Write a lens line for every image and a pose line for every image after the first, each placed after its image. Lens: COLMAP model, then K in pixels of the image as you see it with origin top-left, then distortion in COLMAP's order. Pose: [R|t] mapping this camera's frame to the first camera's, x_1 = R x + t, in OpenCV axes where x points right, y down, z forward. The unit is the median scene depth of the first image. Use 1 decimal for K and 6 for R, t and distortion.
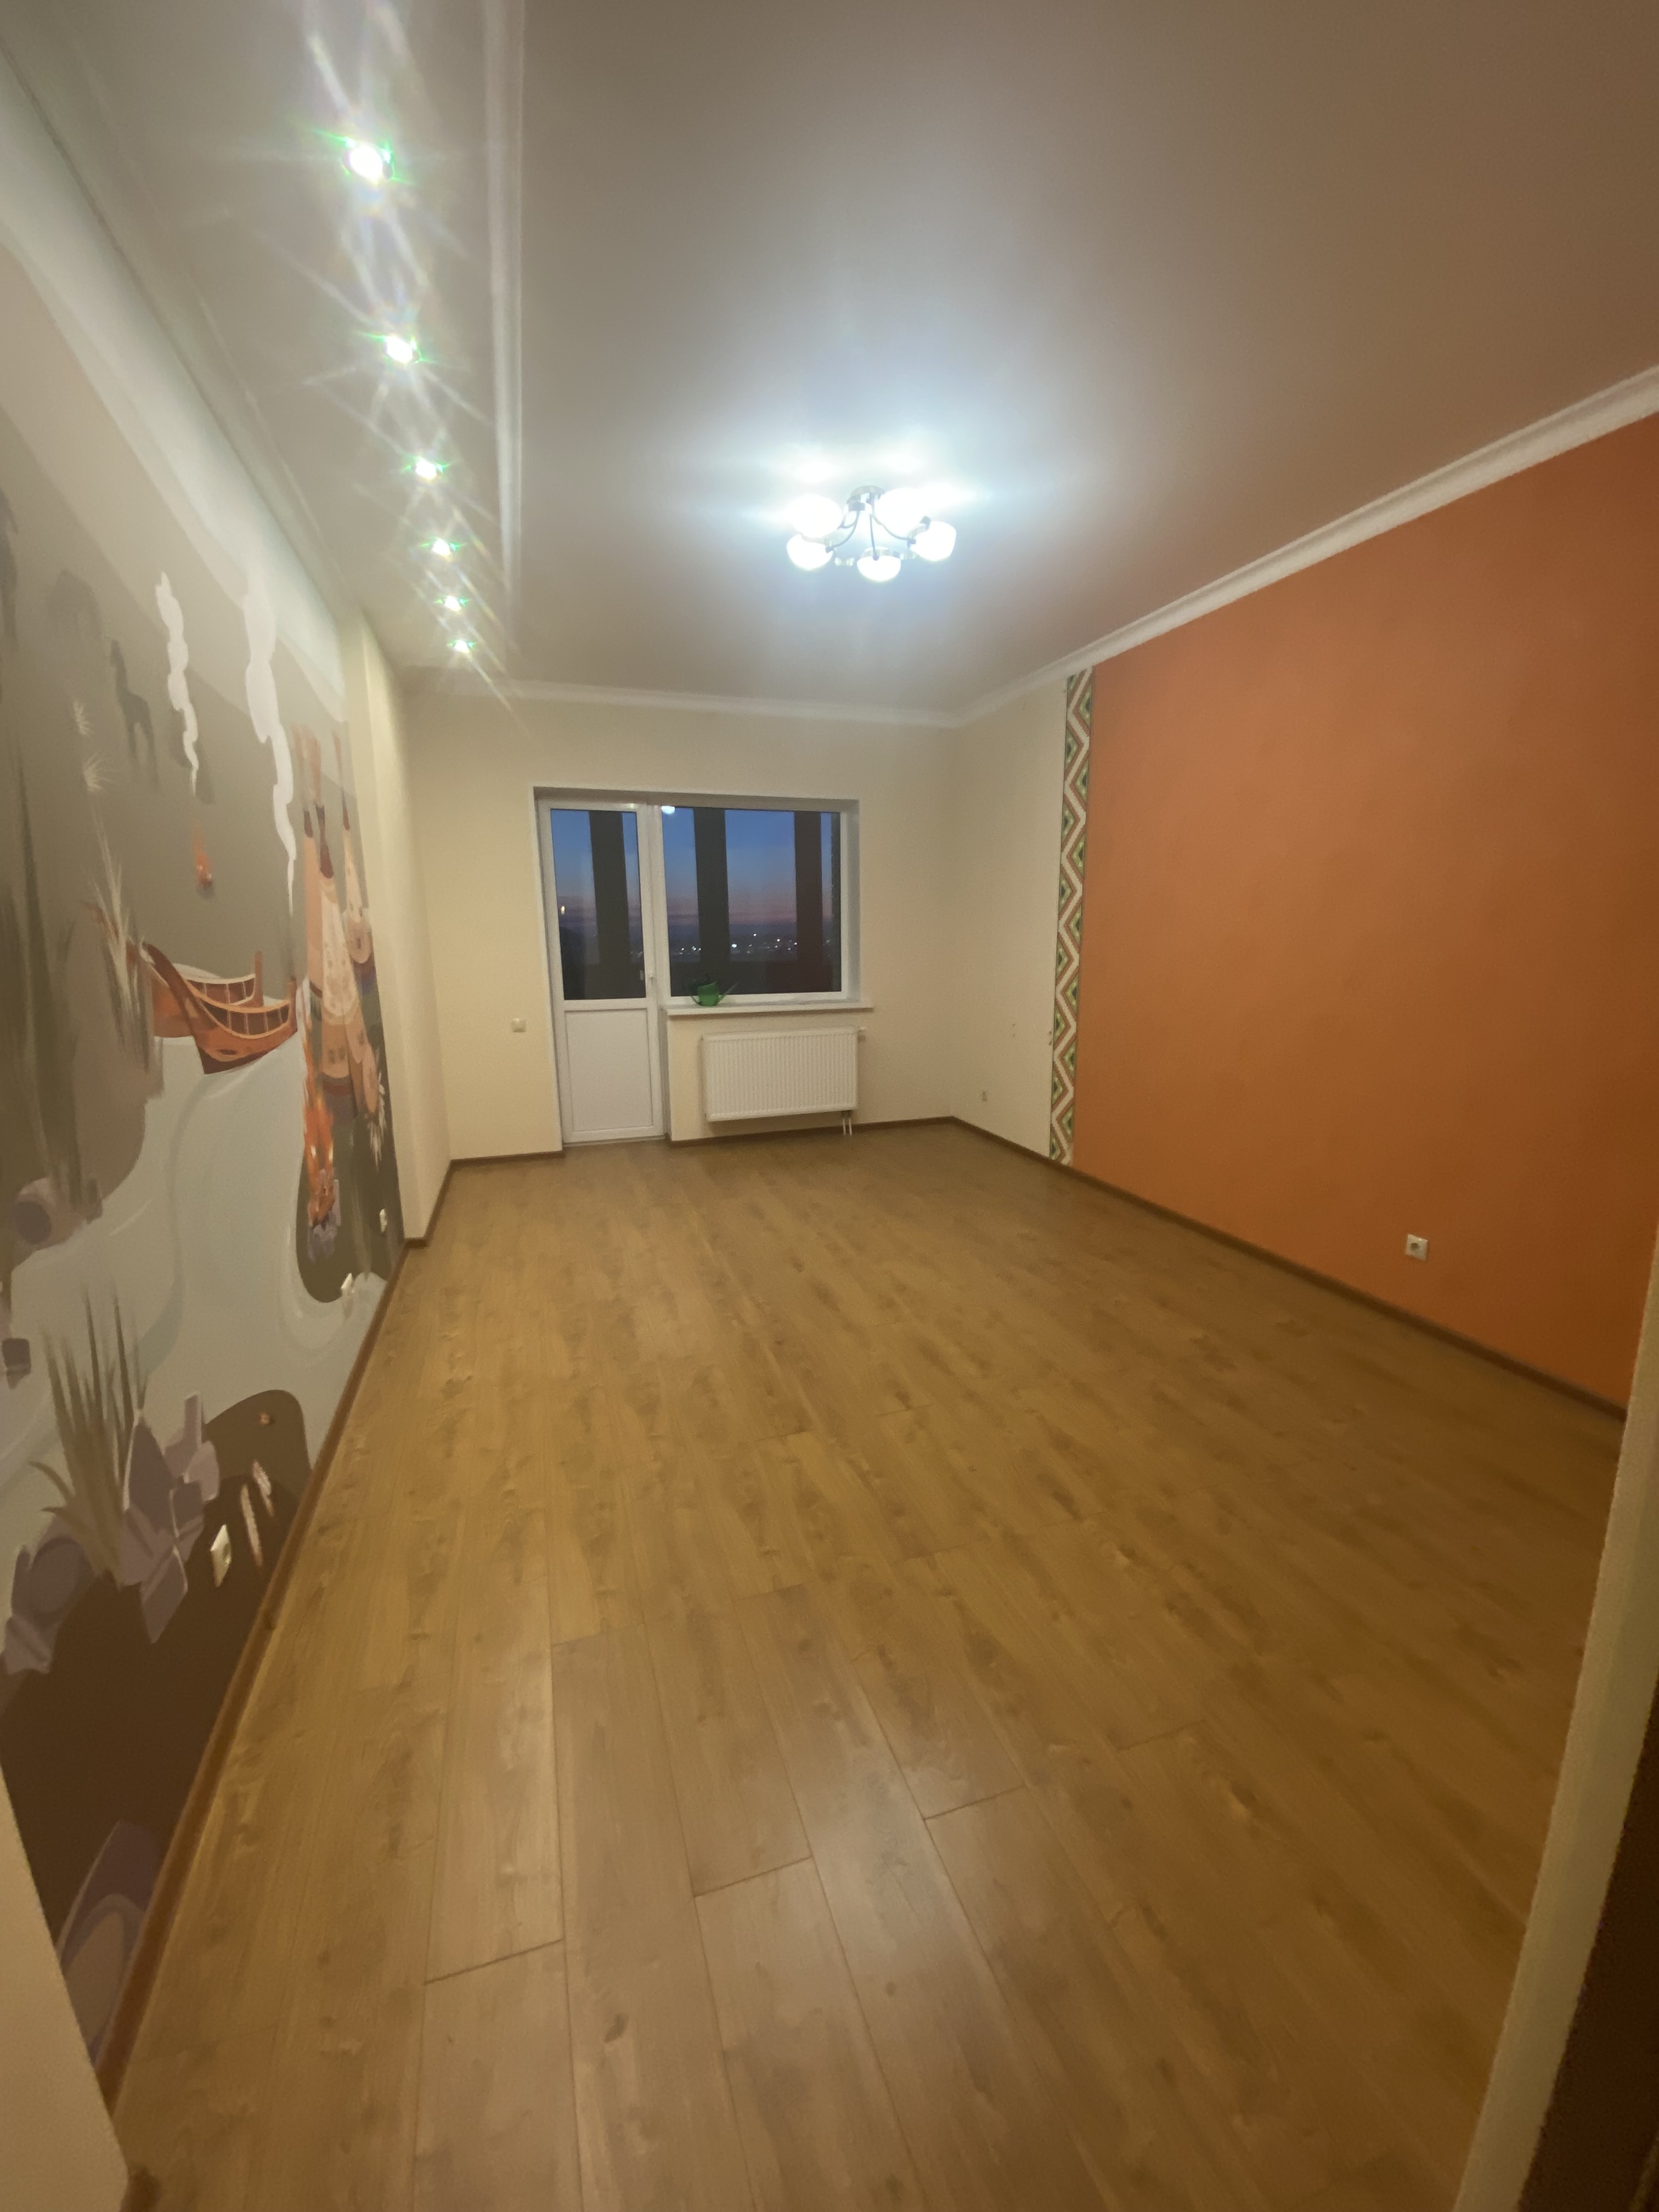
lens RADIAL K [[892.1, 0, 824.9], [0, 892.1, 1103.3], [0, 0, 1]] dist [-0.002000, -0.000134]
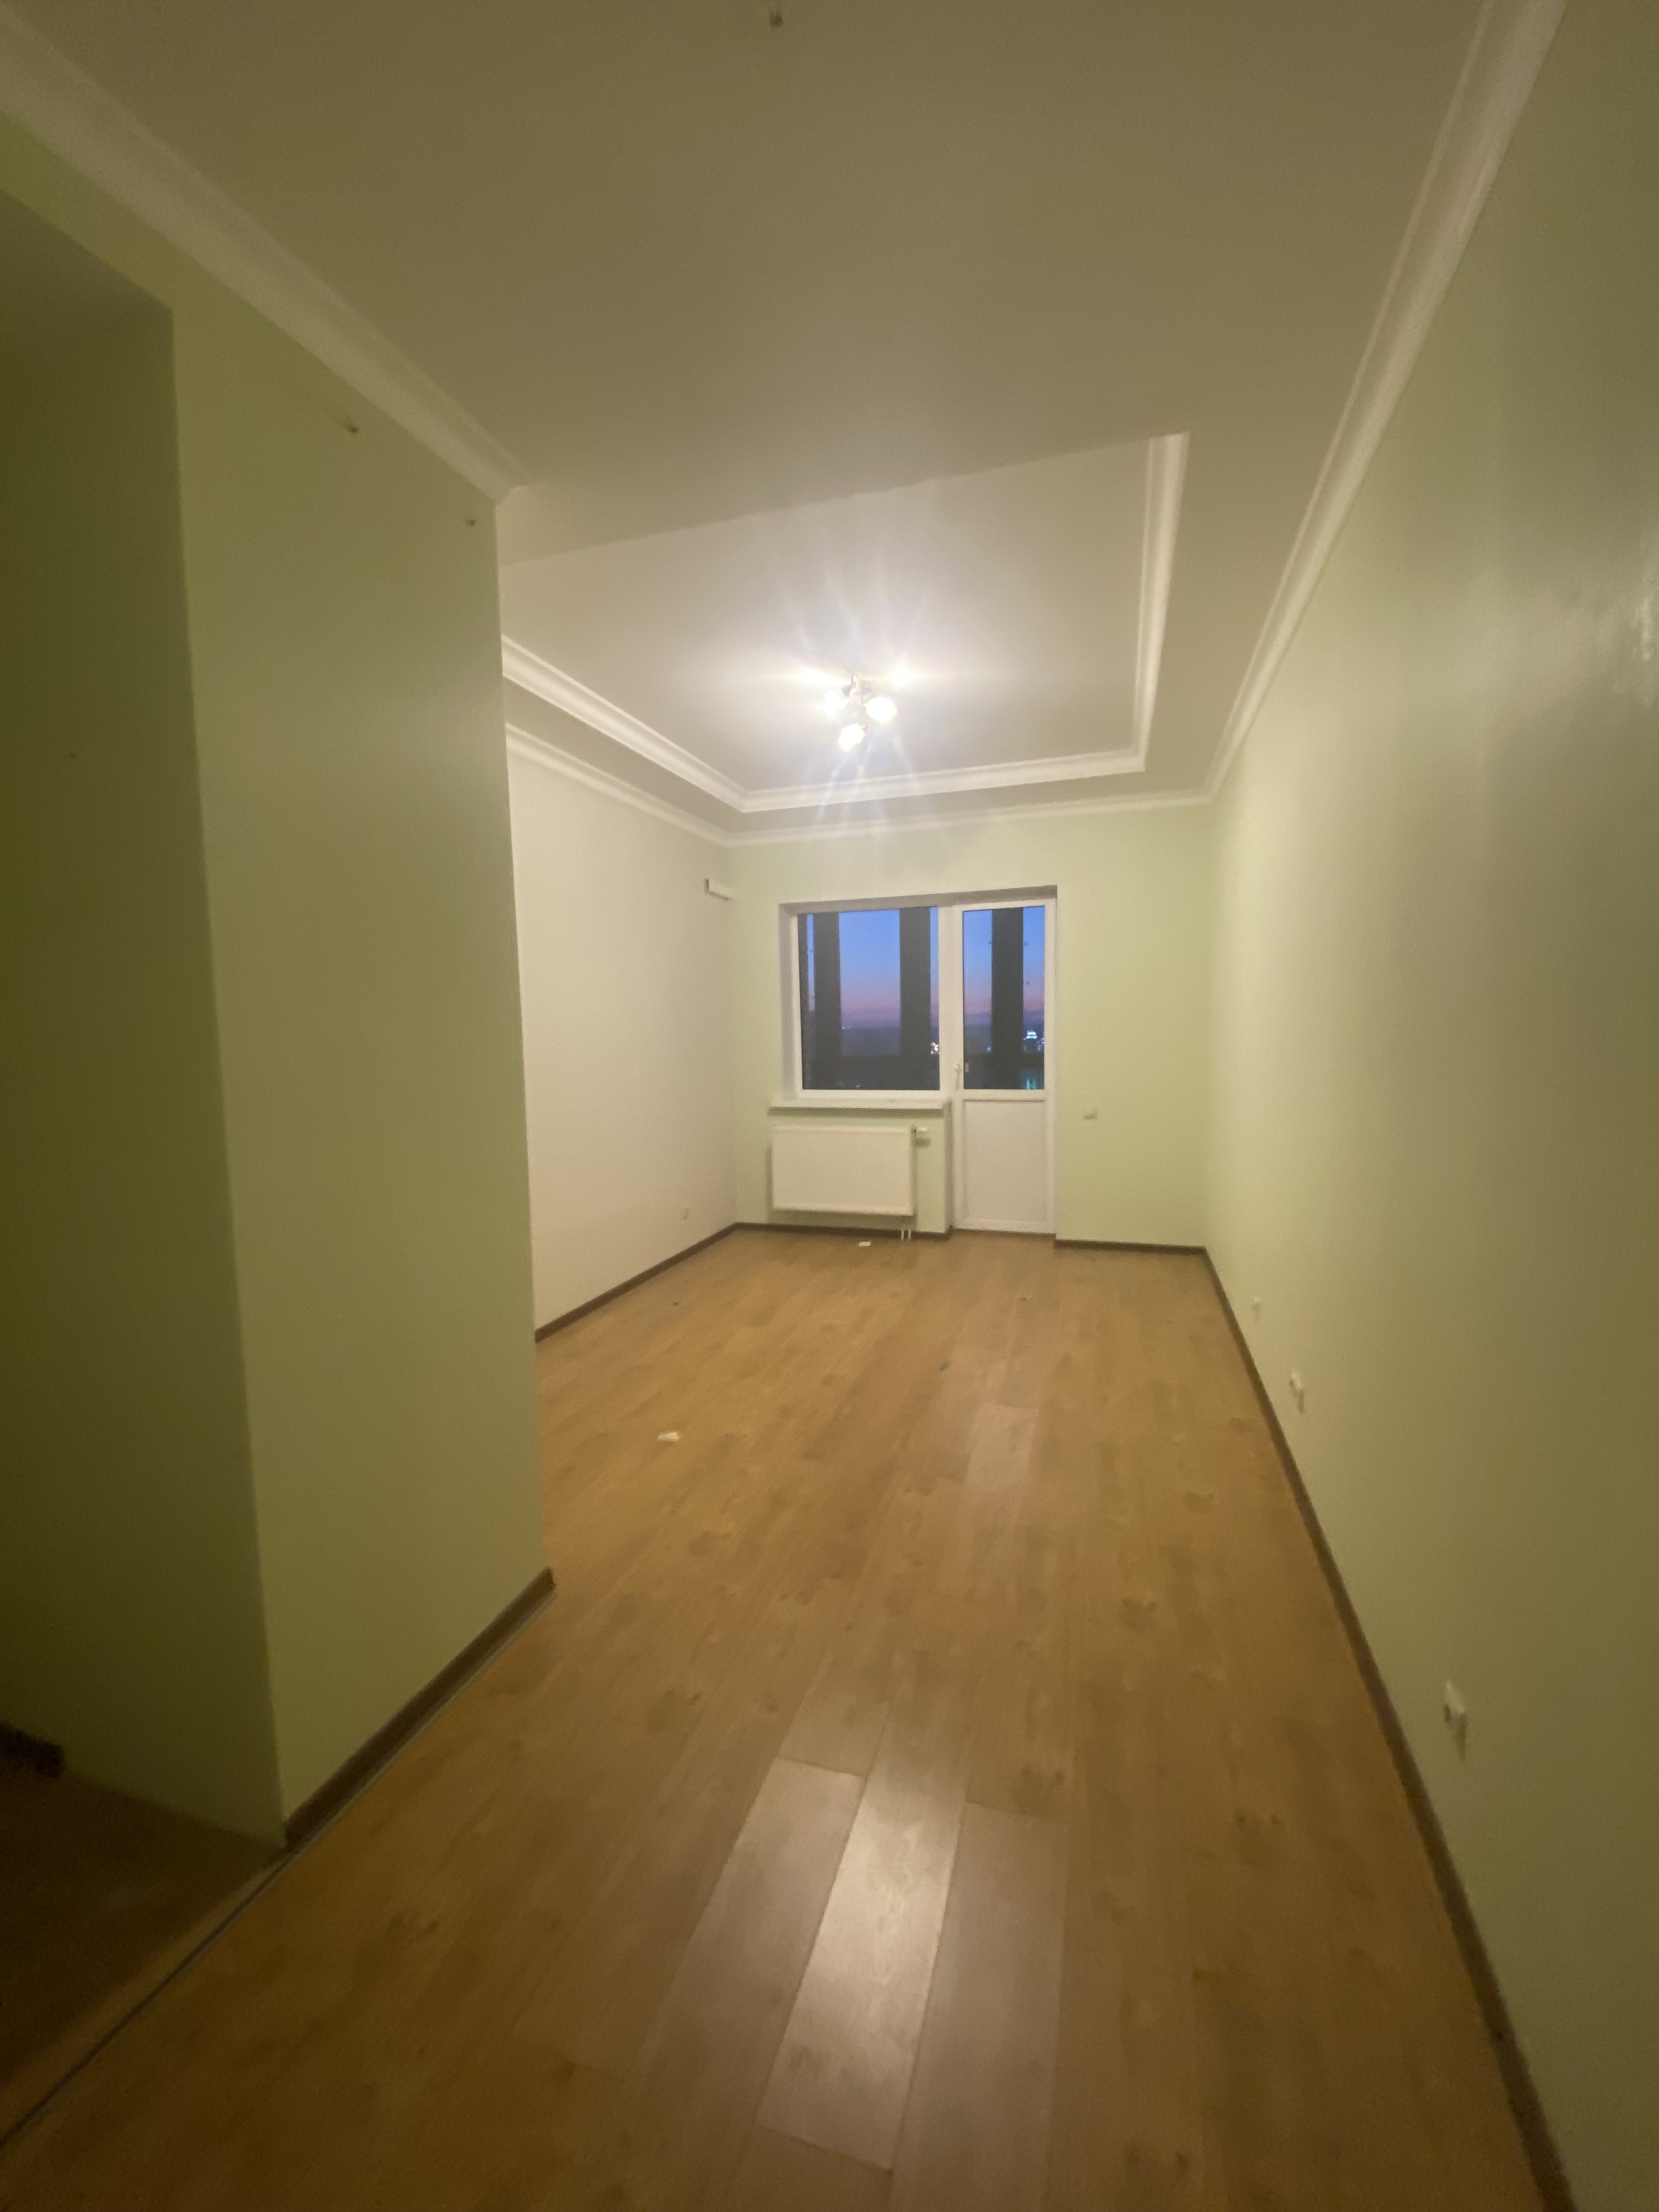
lens RADIAL K [[892.1, 0, 824.9], [0, 892.1, 1103.3], [0, 0, 1]] dist [-0.002000, -0.000134]
pose [[0.803213, 0.044160, -0.594053, 1.014389], [-0.102462, 0.992627, -0.064750, -0.078296], [0.586814, 0.112876, 0.801816, 0.362807]]
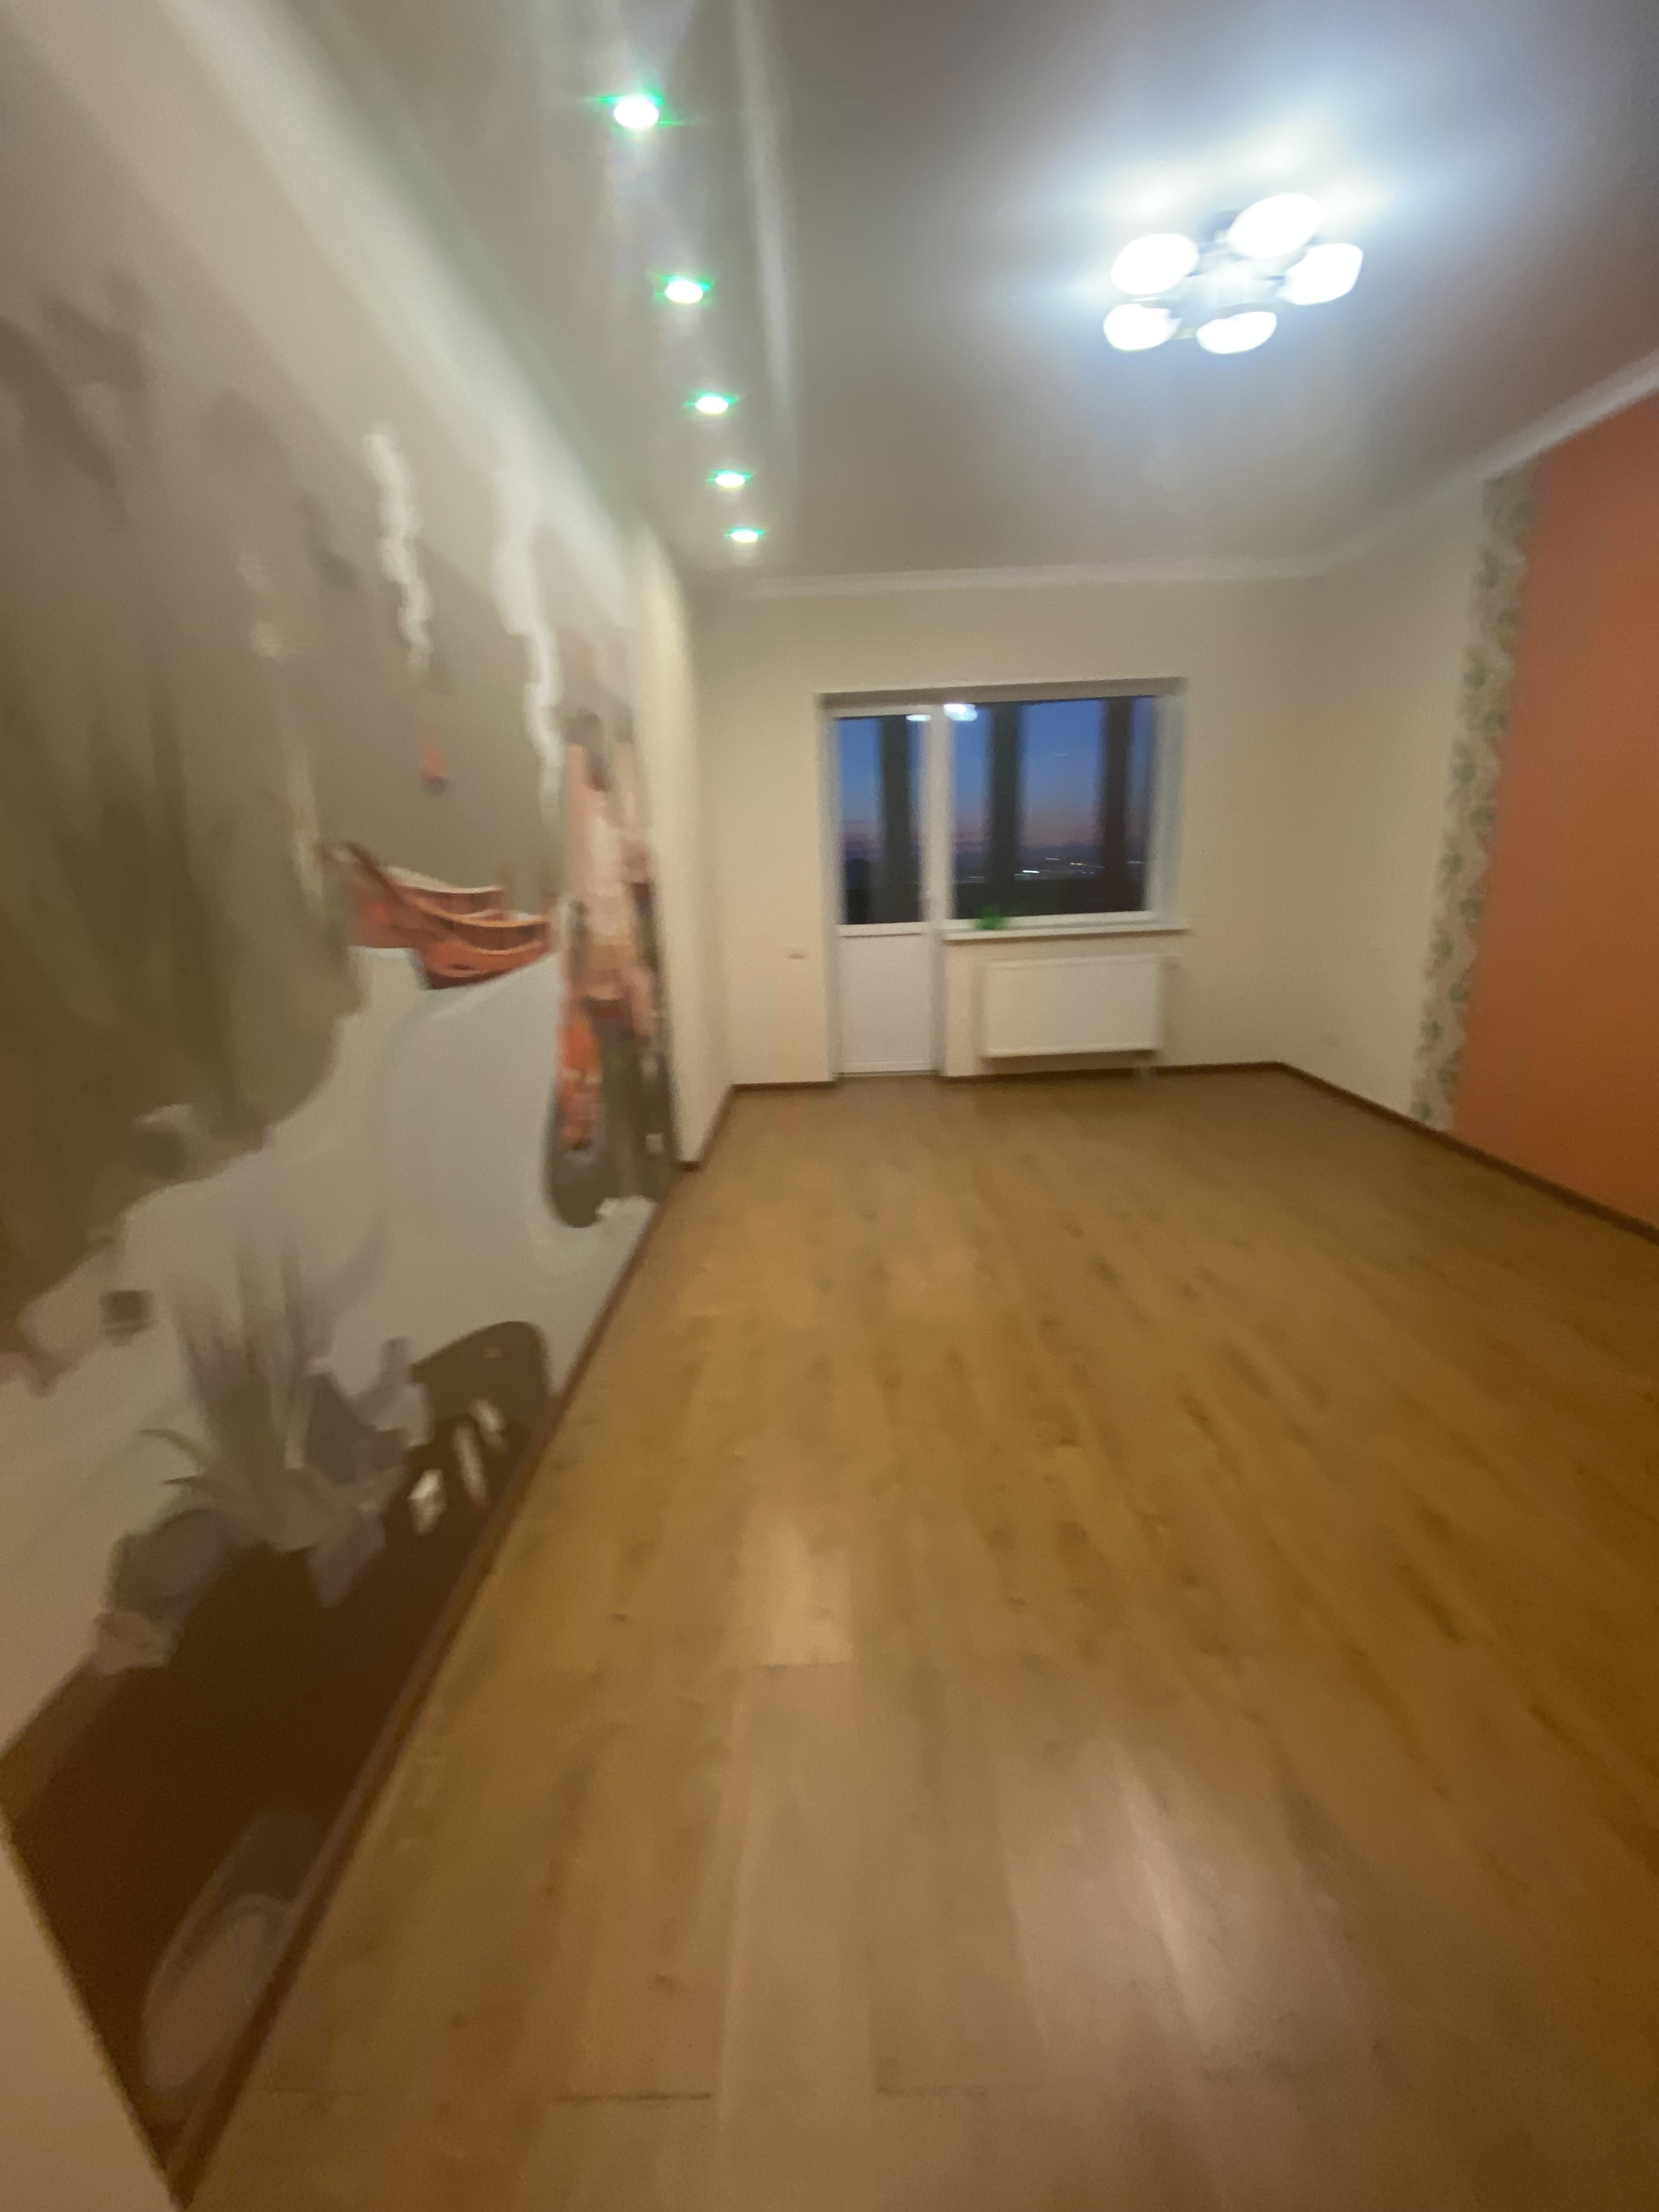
lens RADIAL K [[923.3, 0, 838.4], [0, 923.3, 1118.1], [0, 0, 1]] dist [0.026814, -0.030321]
pose [[0.956642, 0.056850, -0.285666, -0.001352], [-0.031398, 0.995180, 0.092904, -0.001963], [0.289570, -0.079907, 0.953815, 0.112518]]
